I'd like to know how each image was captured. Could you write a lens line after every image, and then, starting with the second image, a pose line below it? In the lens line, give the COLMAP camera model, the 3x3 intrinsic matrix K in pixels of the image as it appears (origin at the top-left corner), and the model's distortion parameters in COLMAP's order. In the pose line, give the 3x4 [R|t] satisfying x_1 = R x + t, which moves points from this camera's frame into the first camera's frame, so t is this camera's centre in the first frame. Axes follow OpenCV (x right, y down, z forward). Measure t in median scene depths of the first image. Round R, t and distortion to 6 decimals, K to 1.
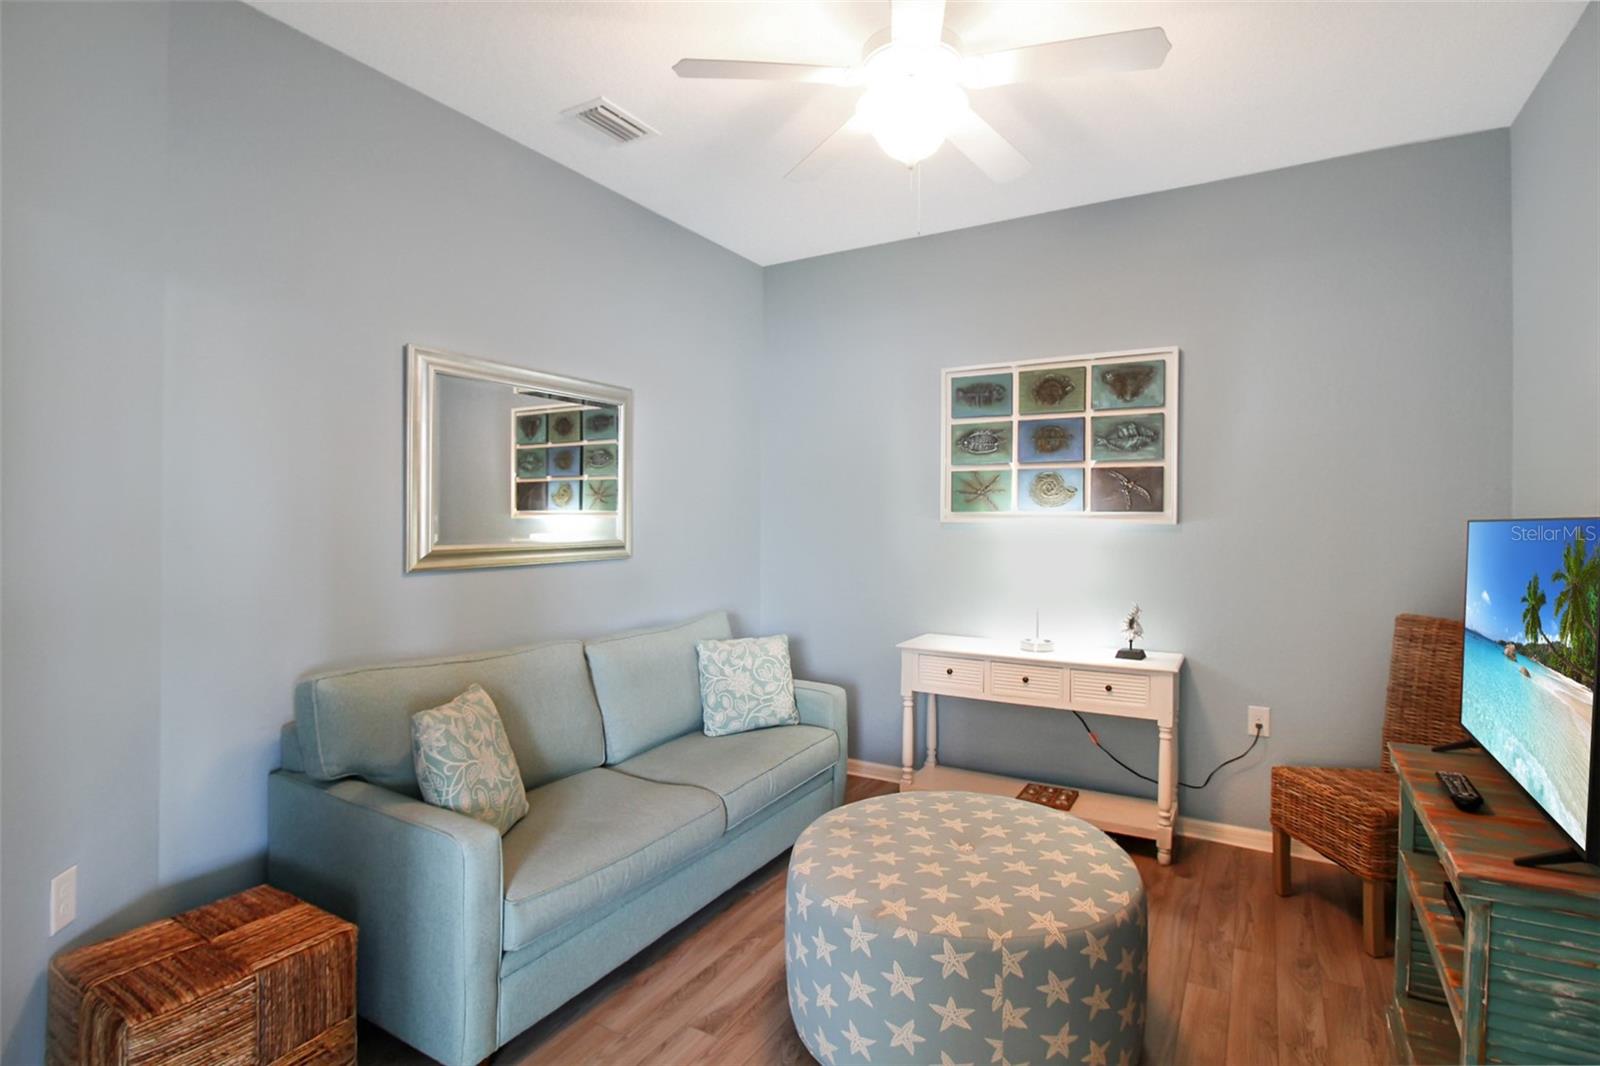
lens RADIAL K [[771.0, 0, 799.8], [0, 771.0, 529.3], [0, 0, 1]] dist [-0.012495, -0.007141]
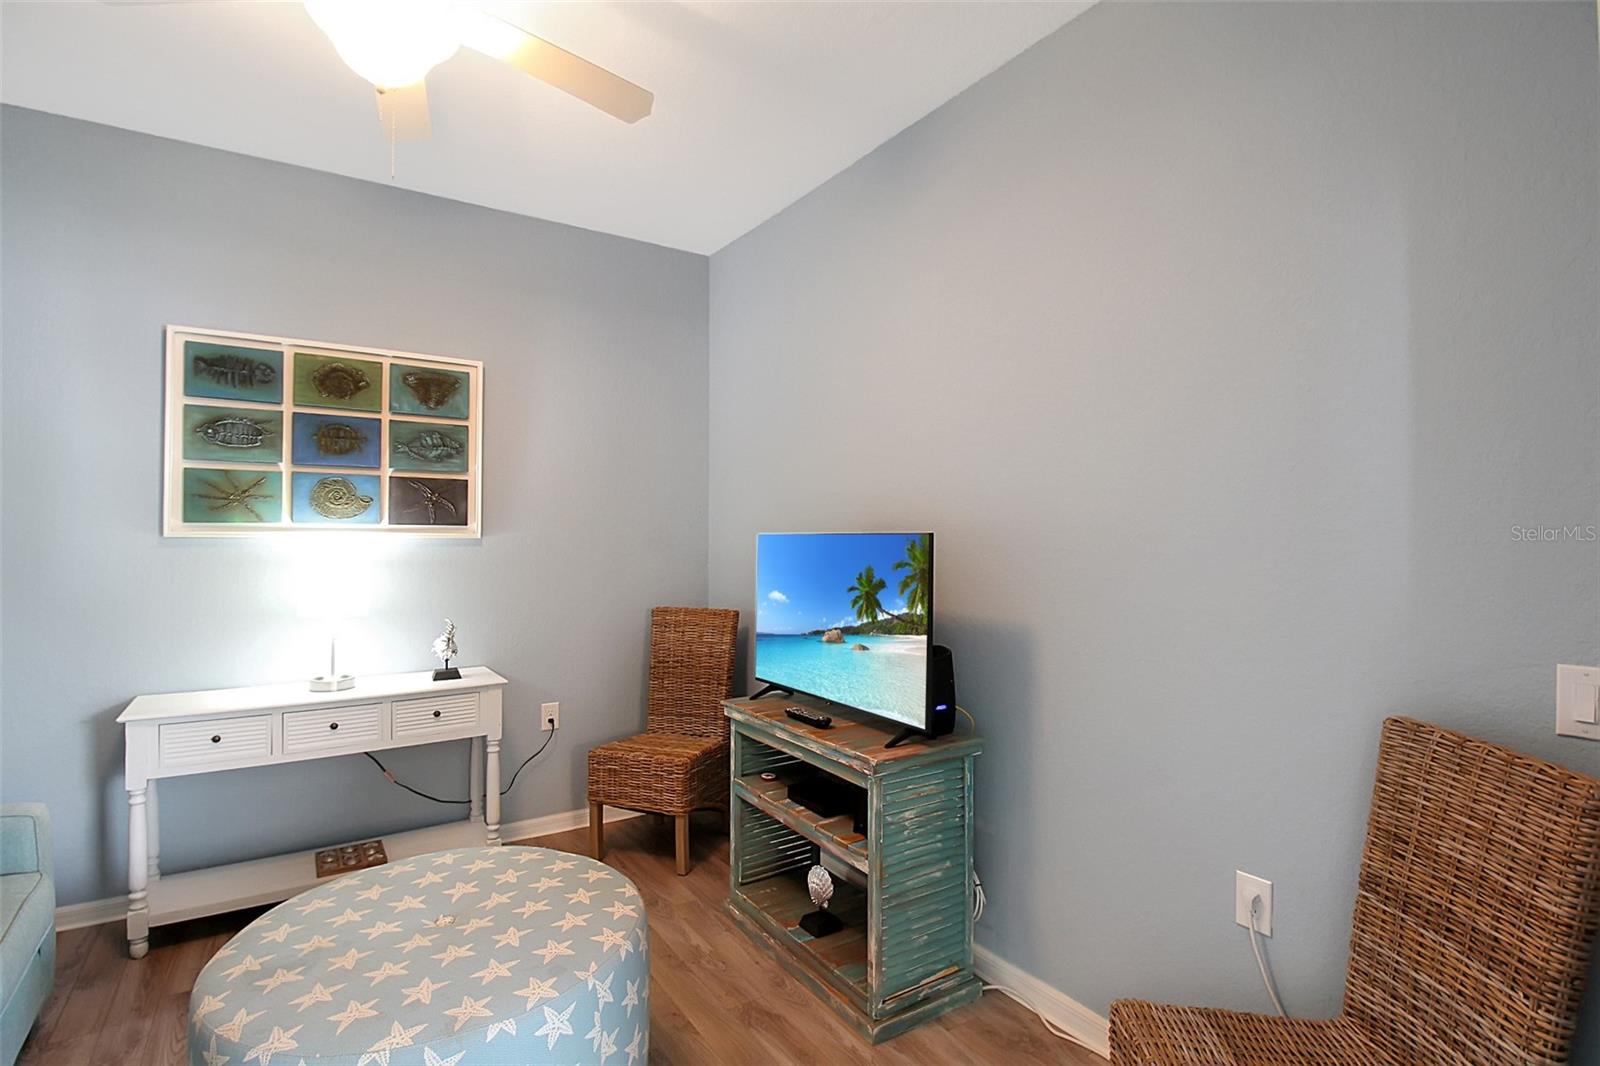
lens RADIAL K [[850.9, 0, 711.5], [0, 850.9, 528.8], [0, 0, 1]] dist [-0.008682, -0.000631]
pose [[0.432957, 0.002454, 0.901411, -0.376487], [0.010341, 0.999917, -0.007689, -0.006932], [-0.901355, 0.012650, 0.432896, 0.239596]]
